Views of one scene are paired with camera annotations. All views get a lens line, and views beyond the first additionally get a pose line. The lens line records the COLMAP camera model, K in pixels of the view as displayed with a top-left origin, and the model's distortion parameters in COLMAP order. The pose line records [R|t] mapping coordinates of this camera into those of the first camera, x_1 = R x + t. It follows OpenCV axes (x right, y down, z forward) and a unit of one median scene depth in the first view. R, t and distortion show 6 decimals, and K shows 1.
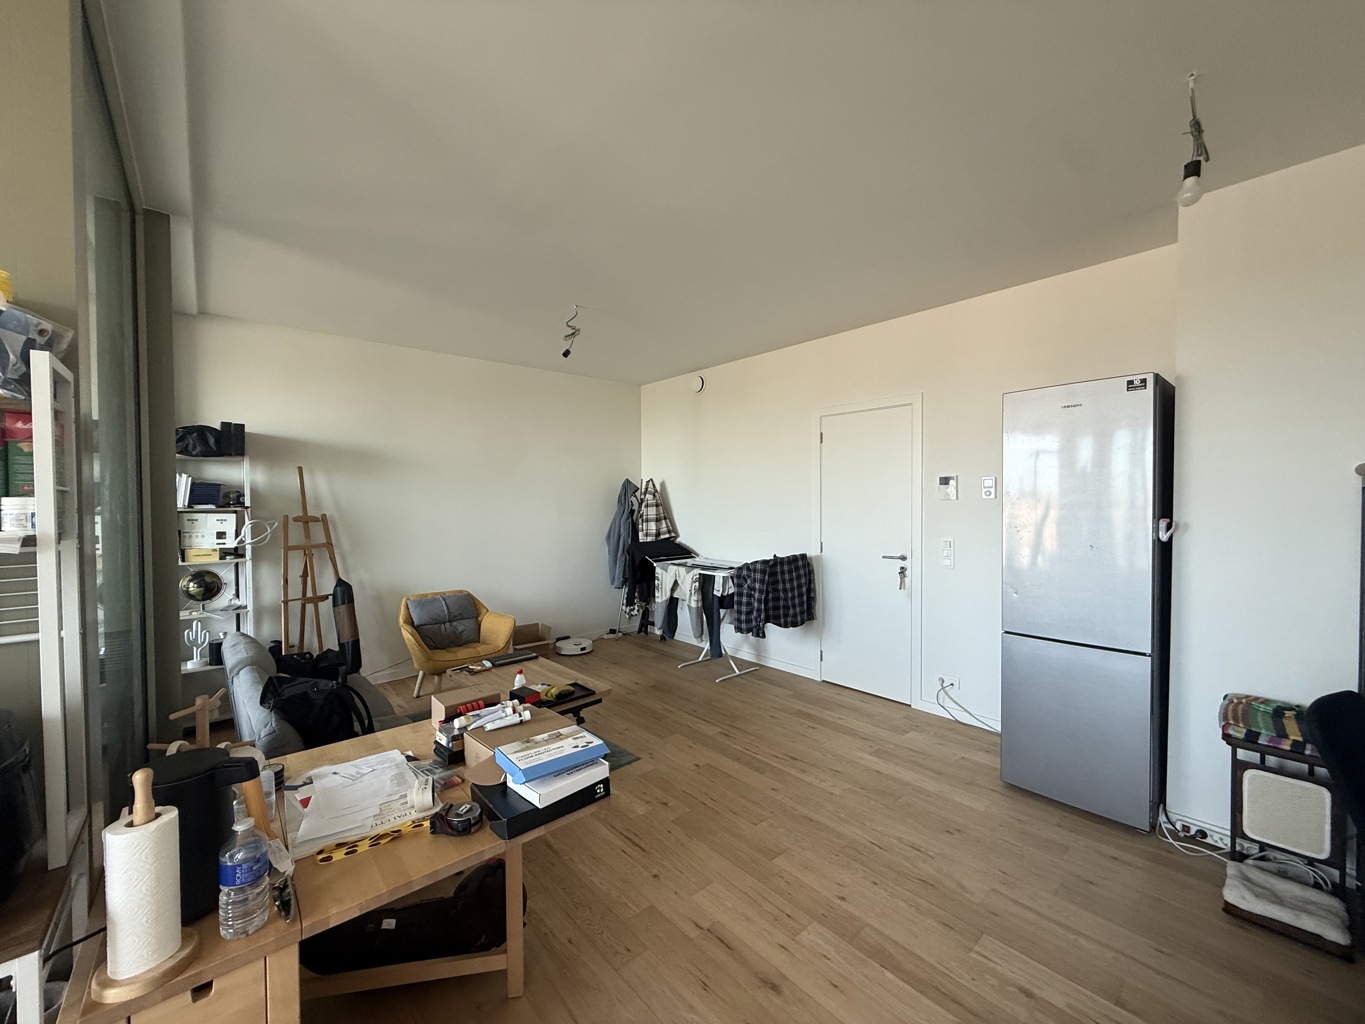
lens RADIAL K [[543.1, 0, 677.1], [0, 543.1, 511.5], [0, 0, 1]] dist [0.000313, -0.000336]
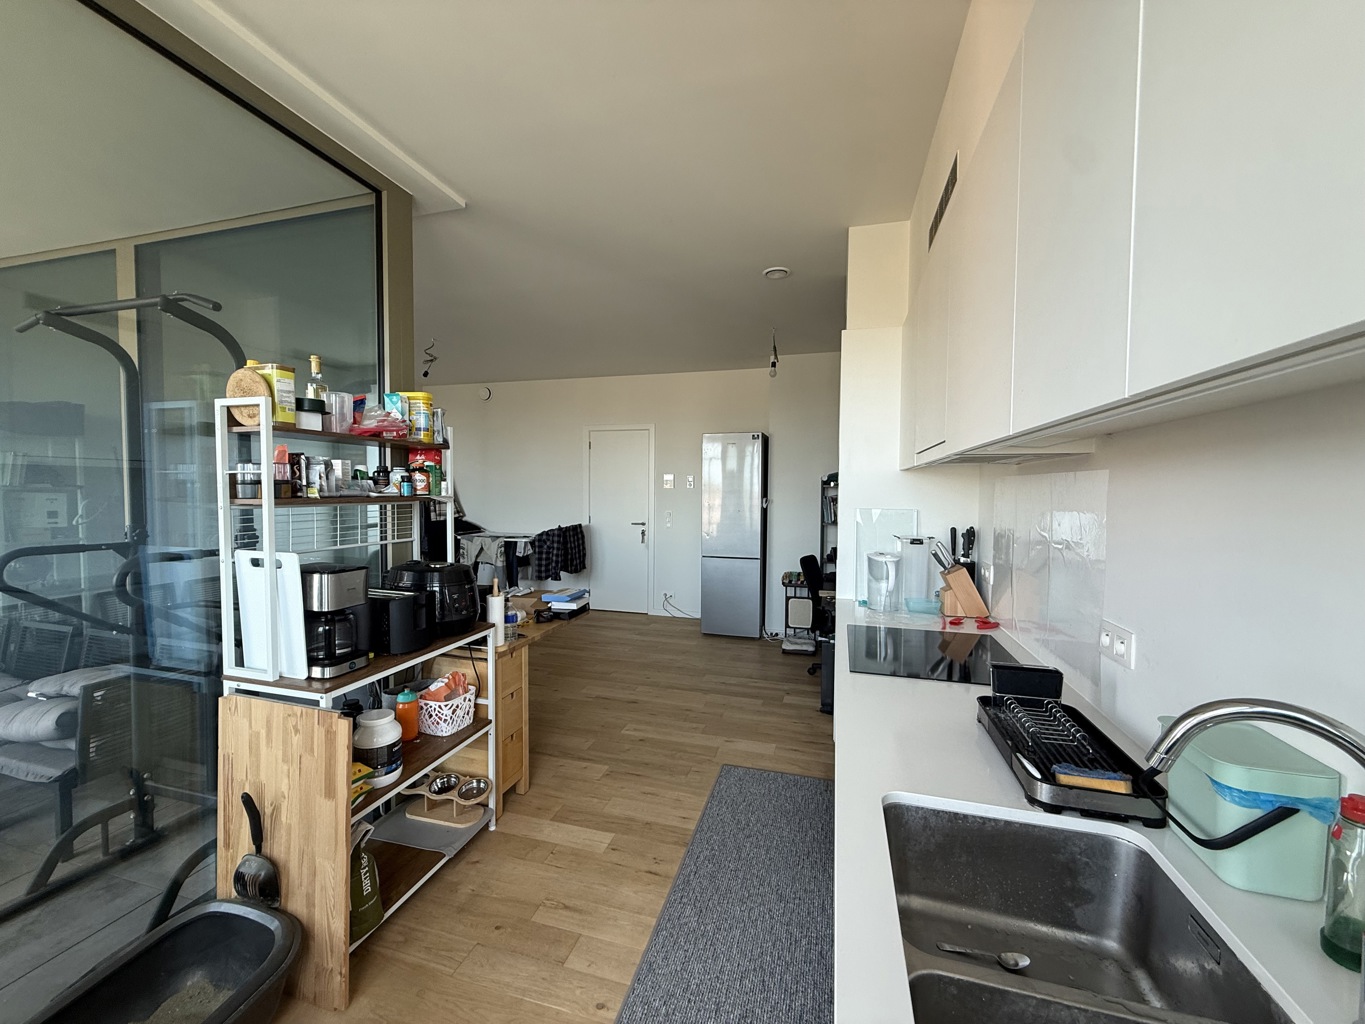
lens RADIAL K [[543.1, 0, 677.1], [0, 543.1, 511.5], [0, 0, 1]] dist [0.000313, -0.000336]
pose [[0.841186, -0.010128, 0.540651, -0.601497], [-0.001433, 0.999779, 0.020959, 0.023034], [-0.540744, -0.018405, 0.840986, -0.669050]]
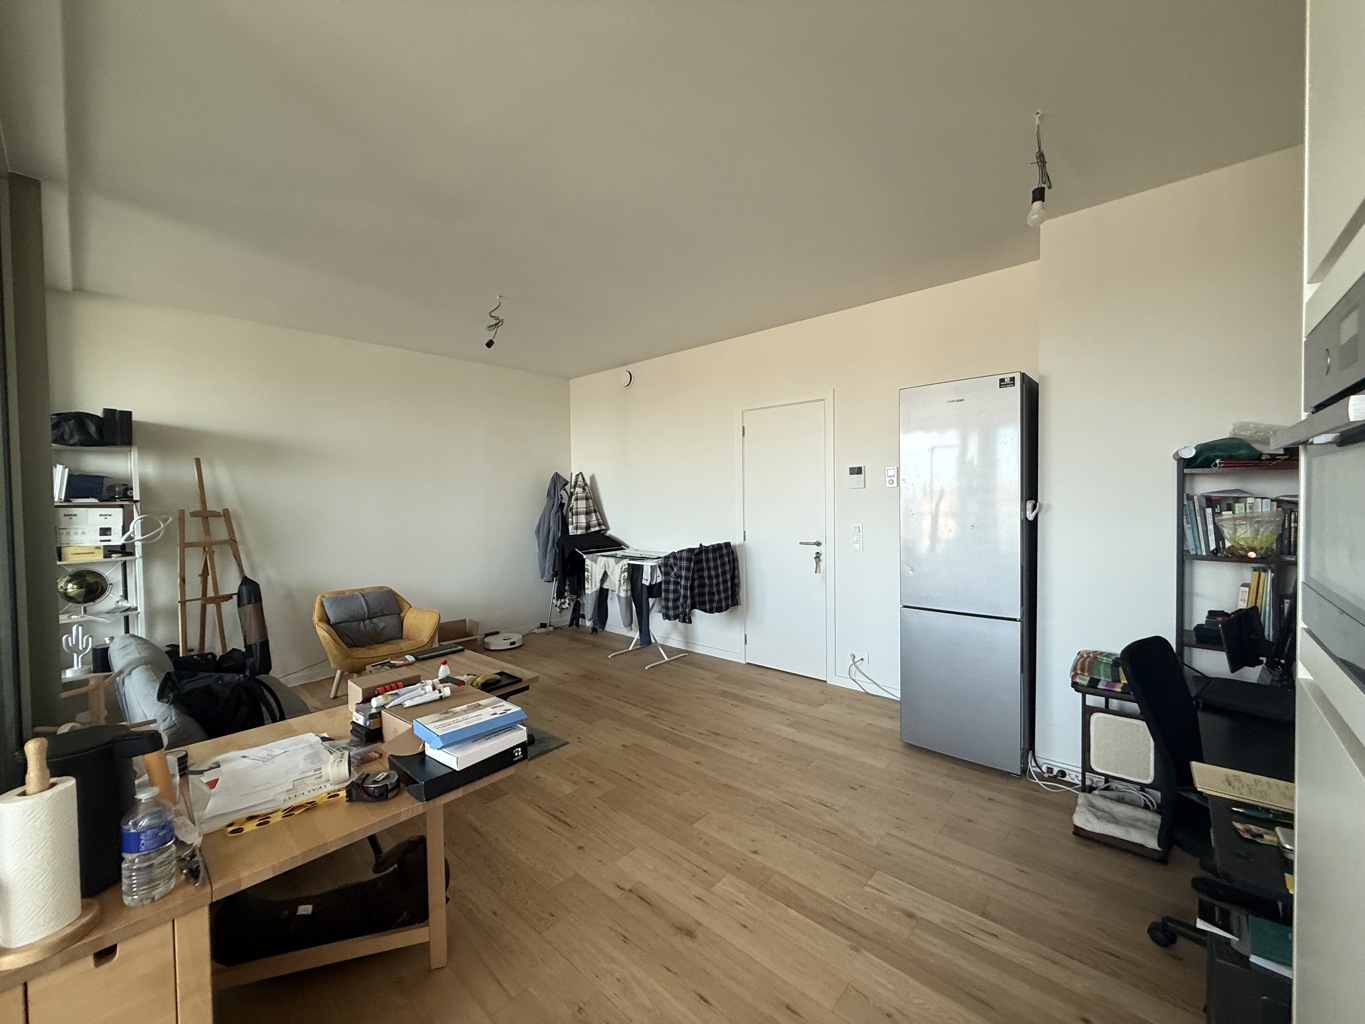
lens RADIAL K [[543.1, 0, 677.1], [0, 543.1, 511.5], [0, 0, 1]] dist [0.000313, -0.000336]
pose [[0.993025, -0.011067, 0.117384, 0.025398], [0.010608, 0.999933, 0.004535, 0.023136], [-0.117426, -0.003258, 0.993076, -0.044349]]
